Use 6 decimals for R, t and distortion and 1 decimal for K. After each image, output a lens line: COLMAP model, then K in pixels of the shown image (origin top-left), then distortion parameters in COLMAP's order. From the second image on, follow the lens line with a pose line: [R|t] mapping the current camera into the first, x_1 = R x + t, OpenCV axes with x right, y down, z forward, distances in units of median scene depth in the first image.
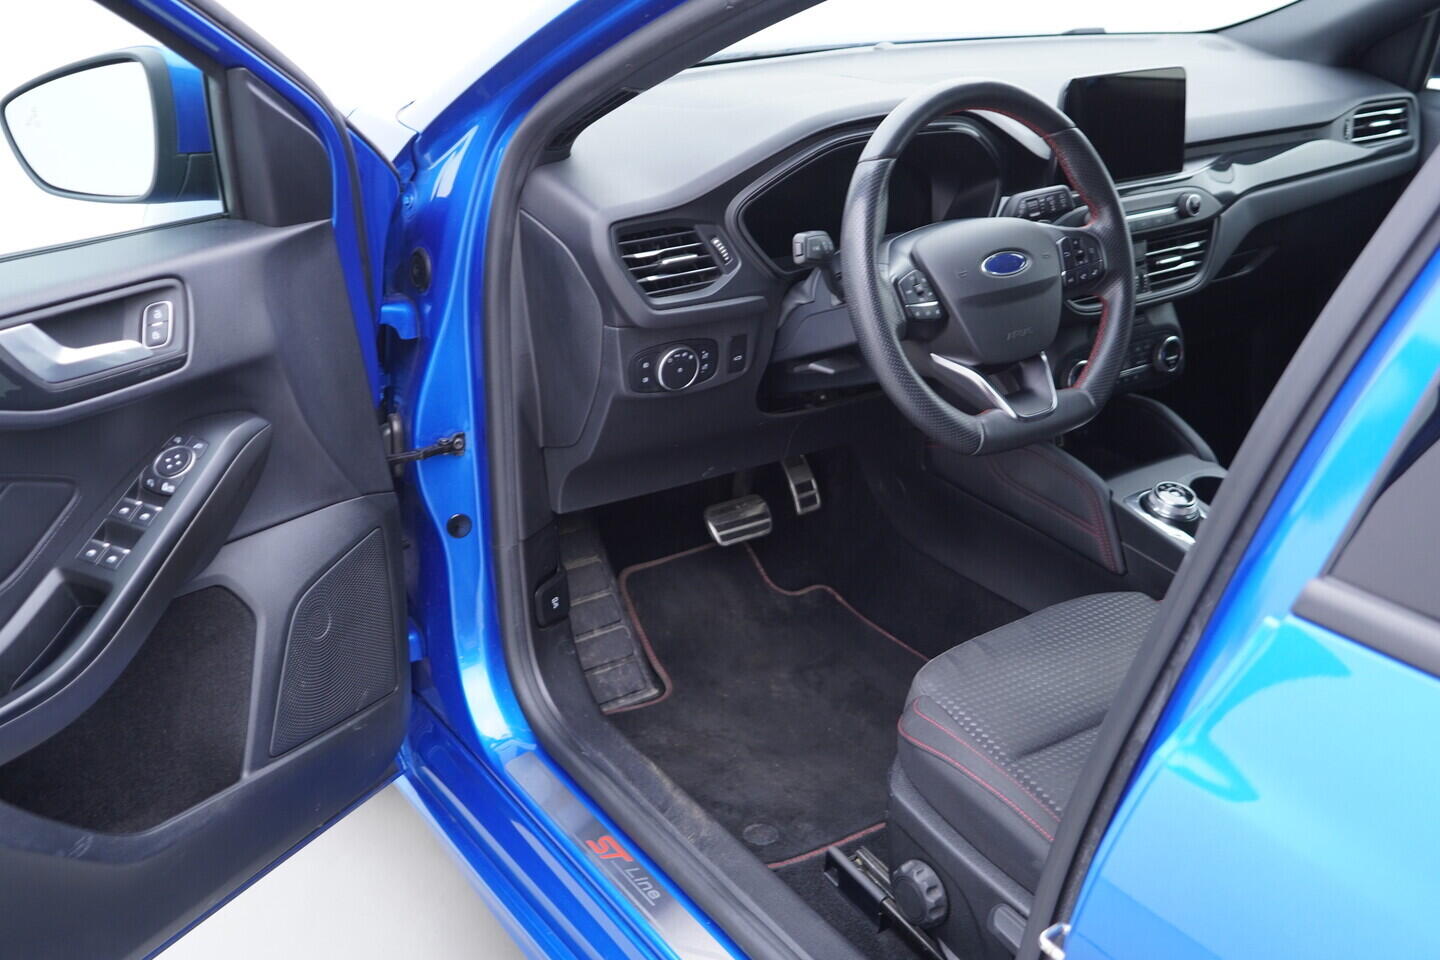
lens RADIAL K [[1518.8, 0, 713.4], [0, 1518.8, 479.8], [0, 0, 1]] dist [0.001220, 0.015854]
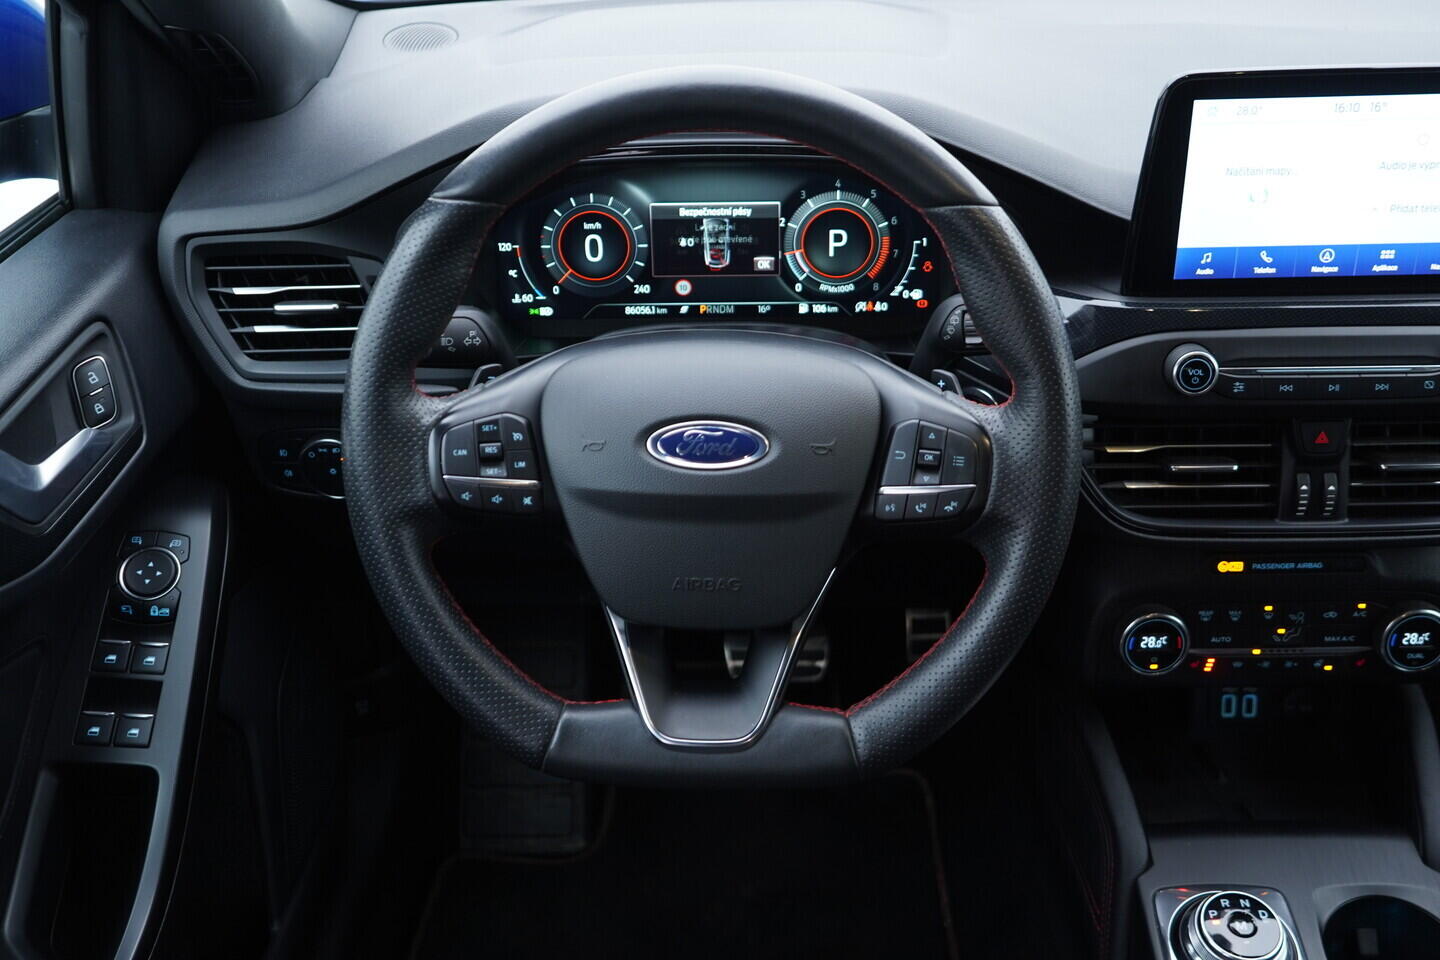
lens RADIAL K [[1493.7, 0, 720.0], [0, 1493.7, 480.0], [0, 0, 1]] dist [-0.006405, 0.018734]
pose [[0.797104, 0.263379, -0.543375, 0.440638], [-0.199791, 0.964215, 0.174280, -0.205895], [0.569832, -0.030358, 0.821201, 0.558238]]
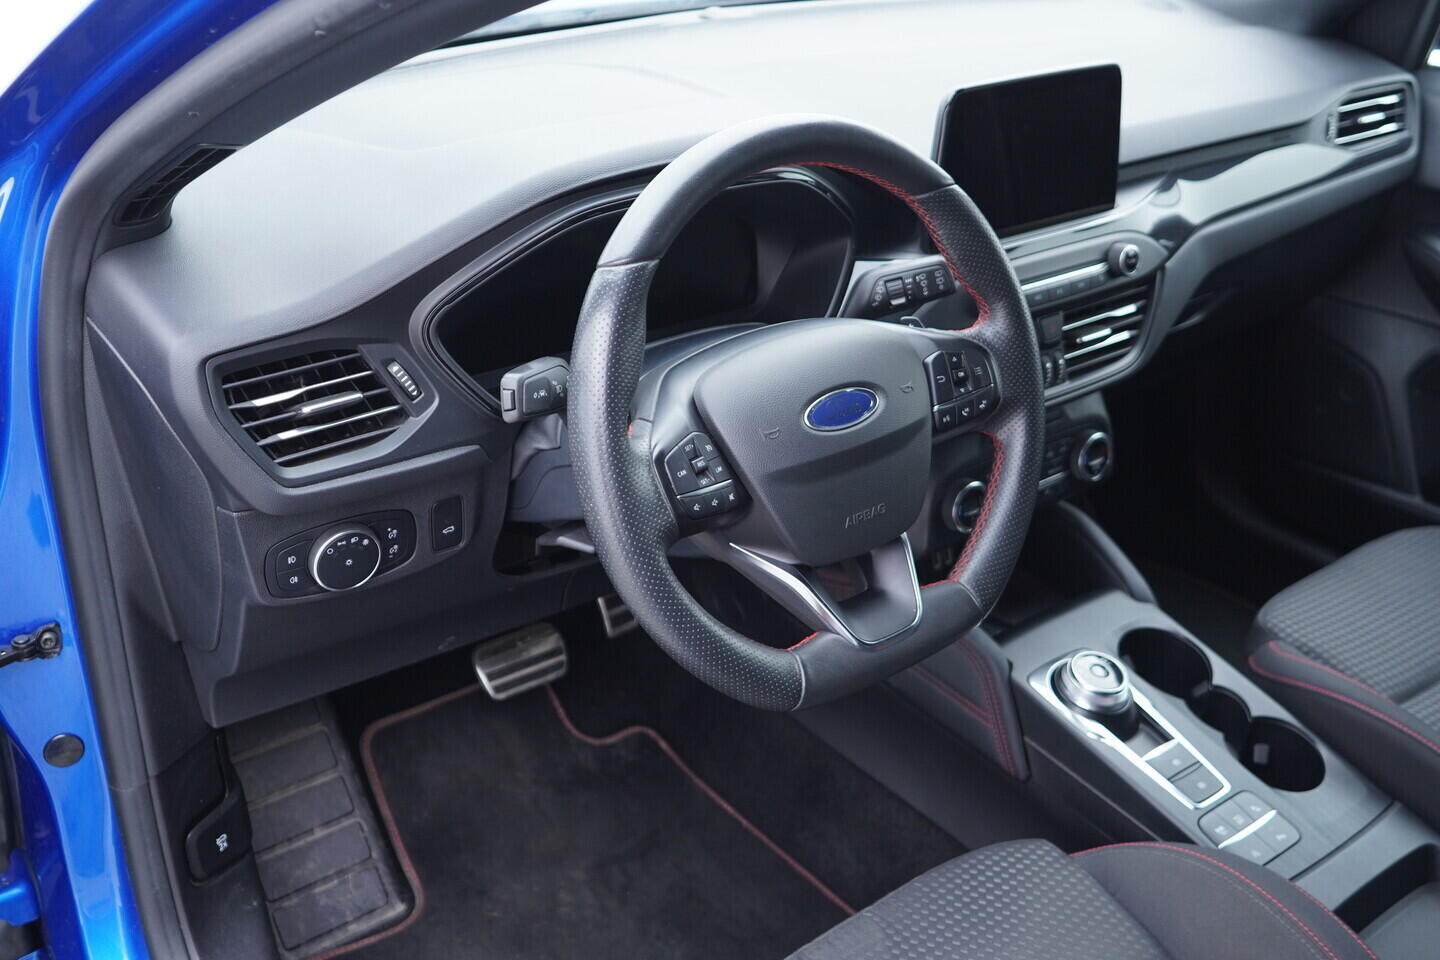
lens RADIAL K [[1493.7, 0, 720.0], [0, 1493.7, 480.0], [0, 0, 1]] dist [-0.006405, 0.018734]
pose [[0.998879, -0.009098, 0.046453, 0.104336], [0.005555, 0.997105, 0.075839, -0.150718], [-0.047009, -0.075496, 0.996037, 0.348701]]
